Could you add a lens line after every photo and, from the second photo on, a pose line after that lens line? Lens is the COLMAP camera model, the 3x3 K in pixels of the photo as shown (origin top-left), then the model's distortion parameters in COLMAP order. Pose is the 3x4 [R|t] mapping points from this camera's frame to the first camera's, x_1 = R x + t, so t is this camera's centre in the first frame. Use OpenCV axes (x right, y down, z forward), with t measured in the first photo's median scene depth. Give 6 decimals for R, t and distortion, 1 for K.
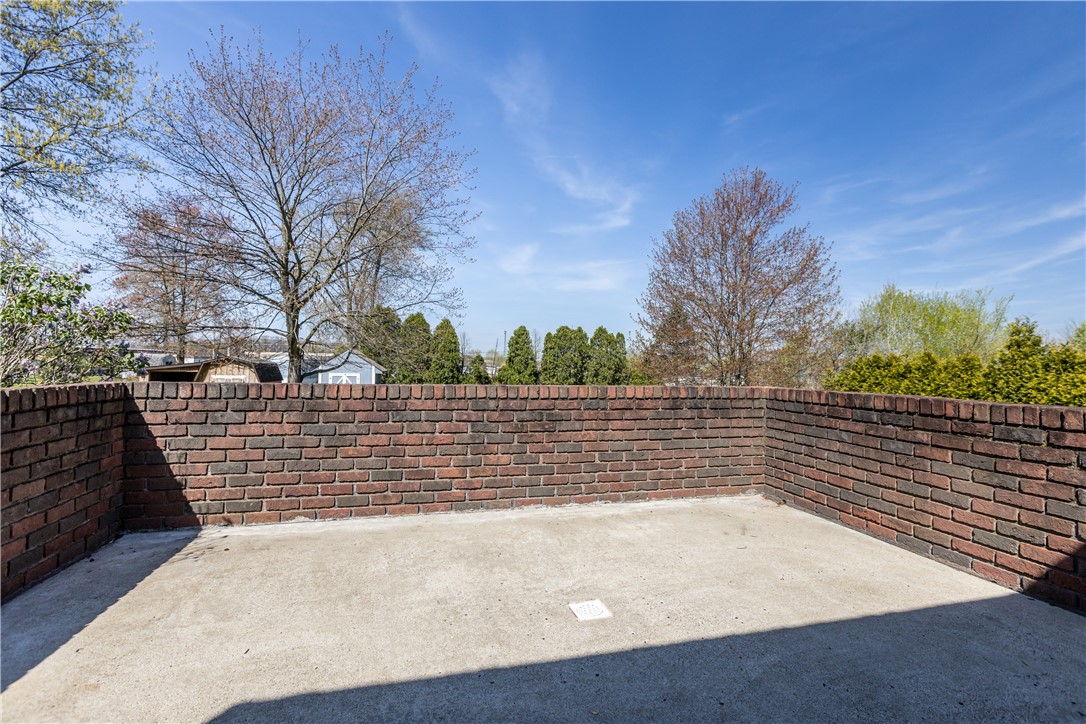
lens RADIAL K [[499.1, 0, 543.4], [0, 499.1, 355.4], [0, 0, 1]] dist [0.001232, 0.000025]
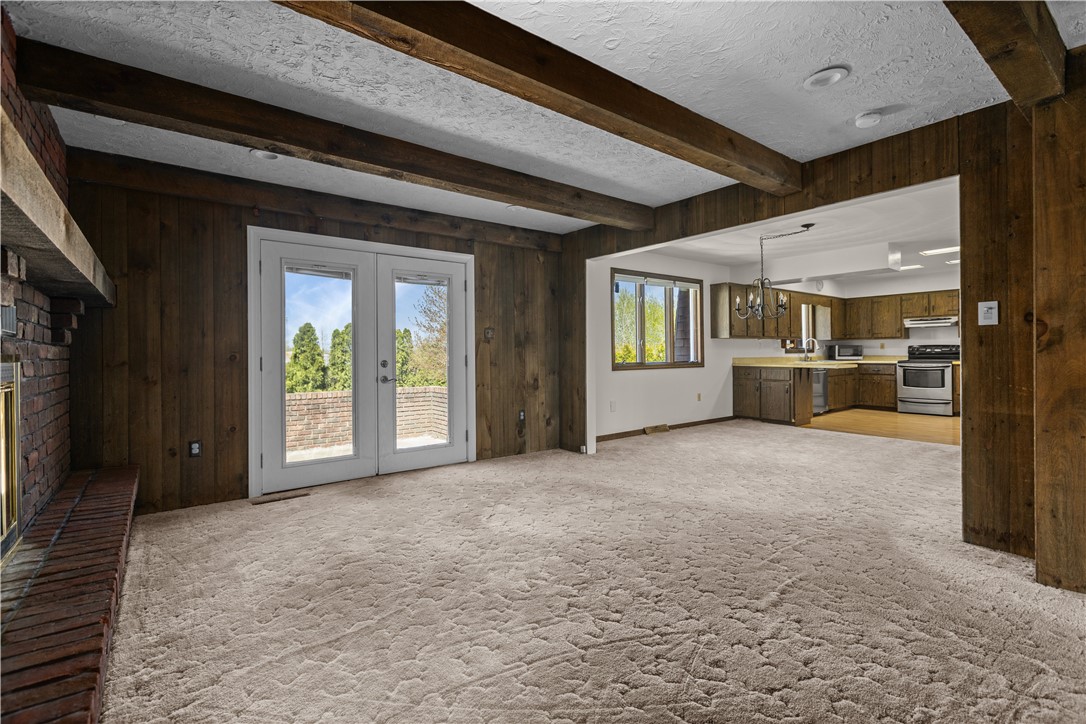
lens RADIAL K [[499.1, 0, 543.4], [0, 499.1, 355.4], [0, 0, 1]] dist [0.001232, 0.000025]
pose [[0.922020, -0.026566, 0.386231, 0.006406], [0.016743, 0.999446, 0.028774, -0.014369], [-0.386781, -0.020063, 0.921953, -0.134559]]
